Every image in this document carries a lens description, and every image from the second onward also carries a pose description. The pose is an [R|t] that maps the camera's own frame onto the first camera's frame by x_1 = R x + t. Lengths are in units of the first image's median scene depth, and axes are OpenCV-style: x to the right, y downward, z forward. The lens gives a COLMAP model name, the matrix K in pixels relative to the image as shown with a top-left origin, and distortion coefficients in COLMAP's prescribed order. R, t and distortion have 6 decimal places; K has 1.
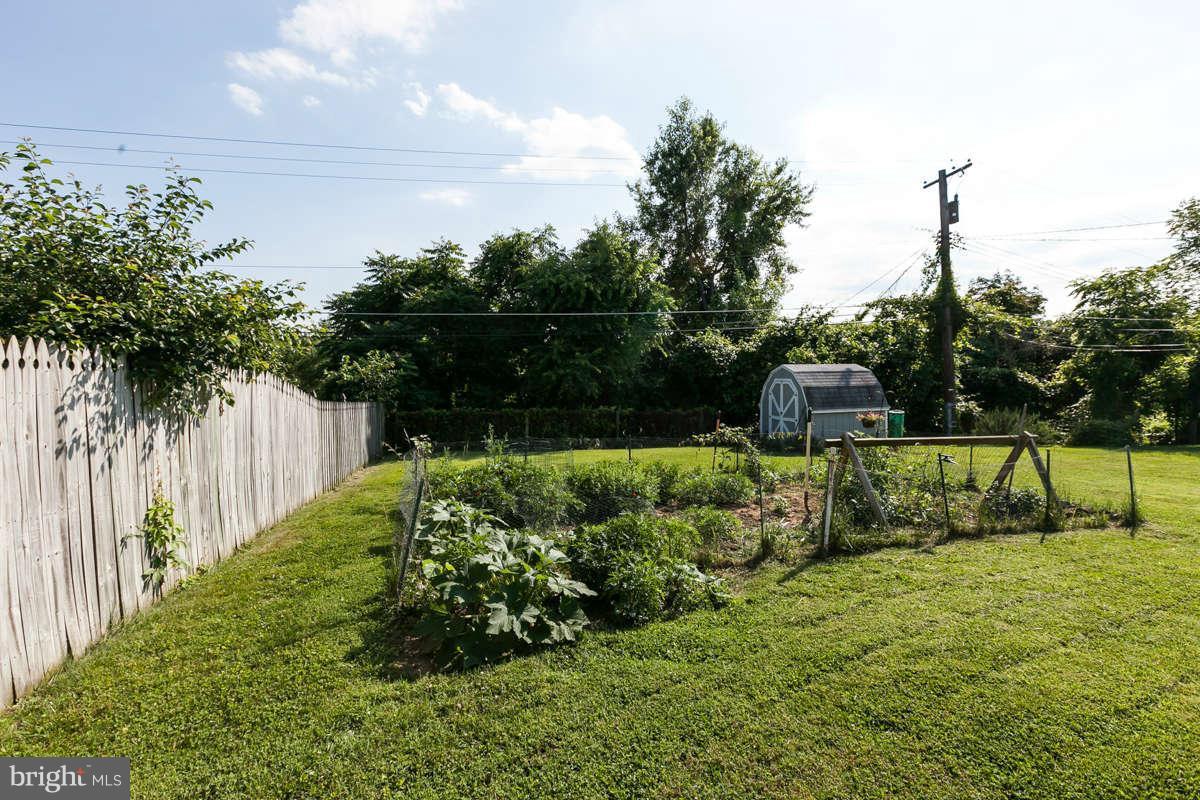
lens RADIAL K [[531.1, 0, 589.9], [0, 531.1, 390.5], [0, 0, 1]] dist [0.004494, -0.001487]
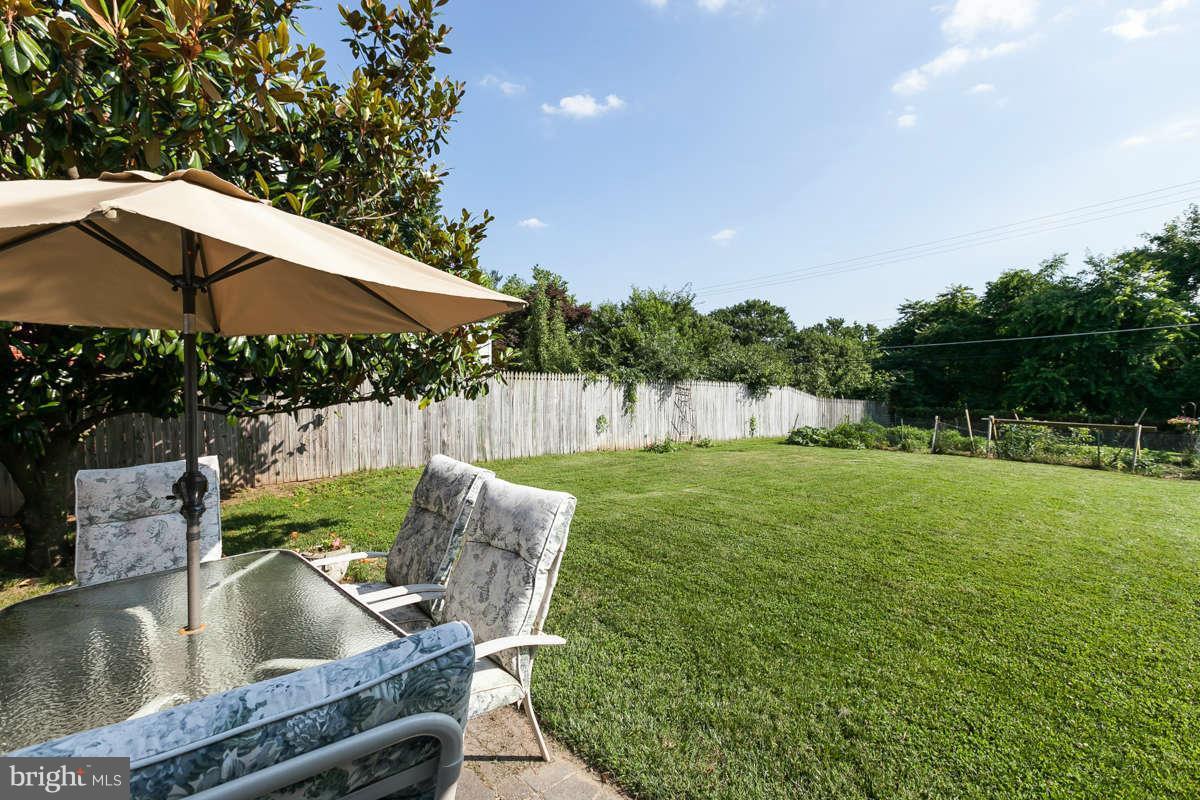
lens RADIAL K [[531.1, 0, 596.2], [0, 531.1, 395.2], [0, 0, 1]] dist [0.004494, -0.001487]
pose [[0.479904, 0.023386, -0.877009, 0.646582], [-0.024084, 0.999619, 0.013477, 0.001843], [0.876990, 0.014654, 0.480285, -0.602234]]
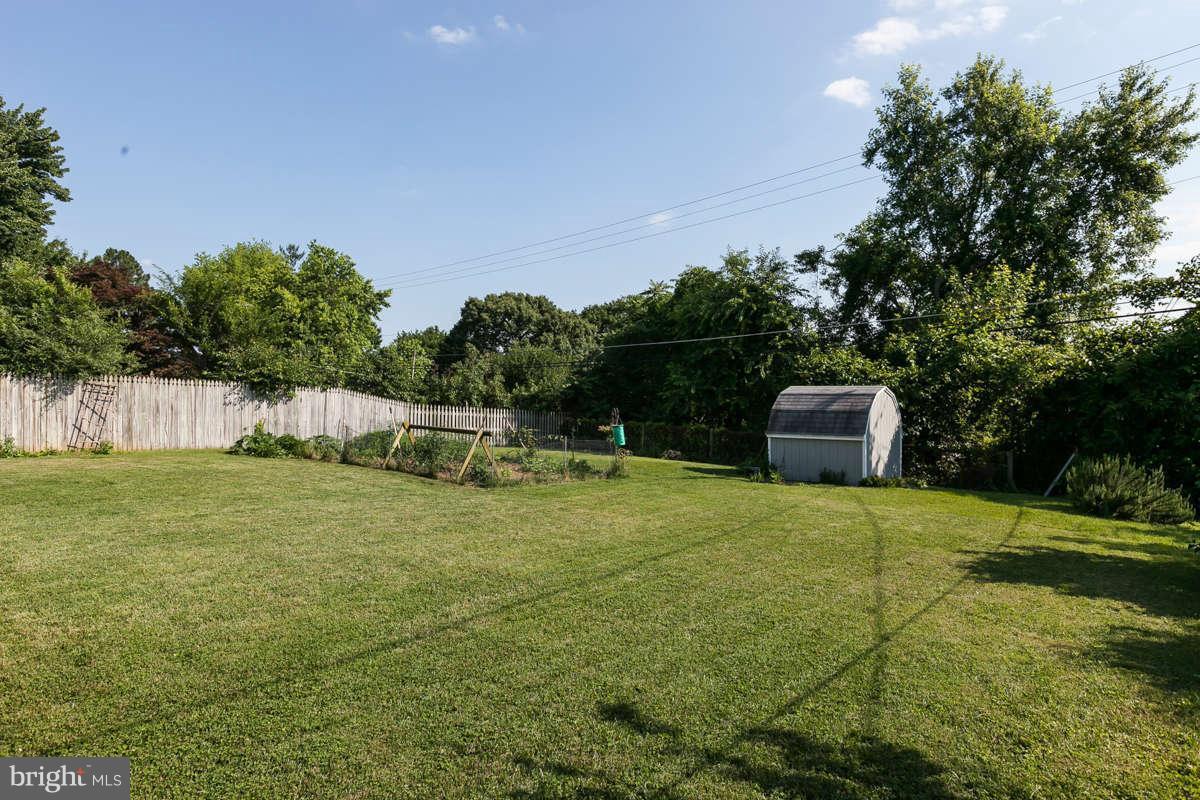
lens RADIAL K [[647.8, 0, 605.1], [0, 647.8, 406.8], [0, 0, 1]] dist [-0.005489, -0.001130]
pose [[0.598066, 0.026857, -0.800997, 1.113168], [-0.040856, 0.999161, 0.002996, -0.003018], [0.800405, 0.030934, 0.598661, 0.059702]]
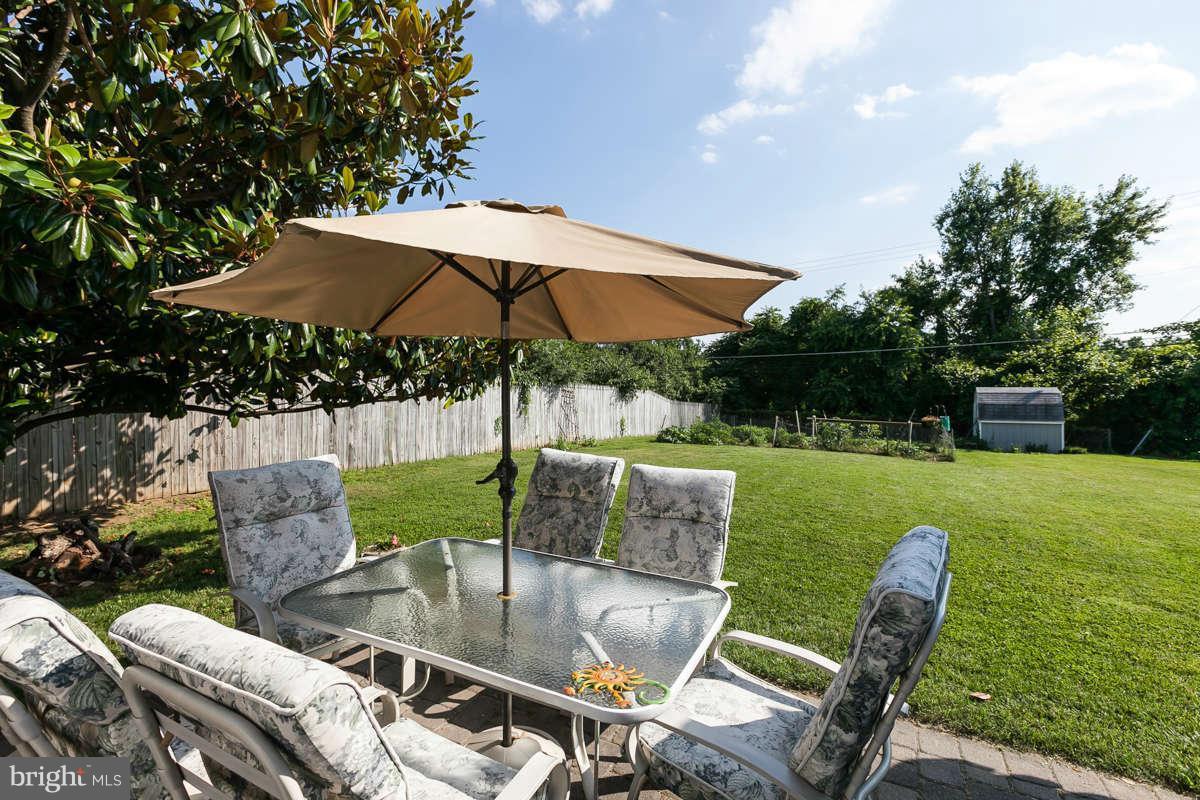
lens RADIAL K [[531.1, 0, 592.7], [0, 531.1, 396.1], [0, 0, 1]] dist [0.004494, -0.001487]
pose [[0.726946, 0.024322, -0.686264, 0.607009], [-0.032893, 0.999459, 0.000579, 0.006039], [0.685906, 0.022152, 0.727353, -0.713828]]
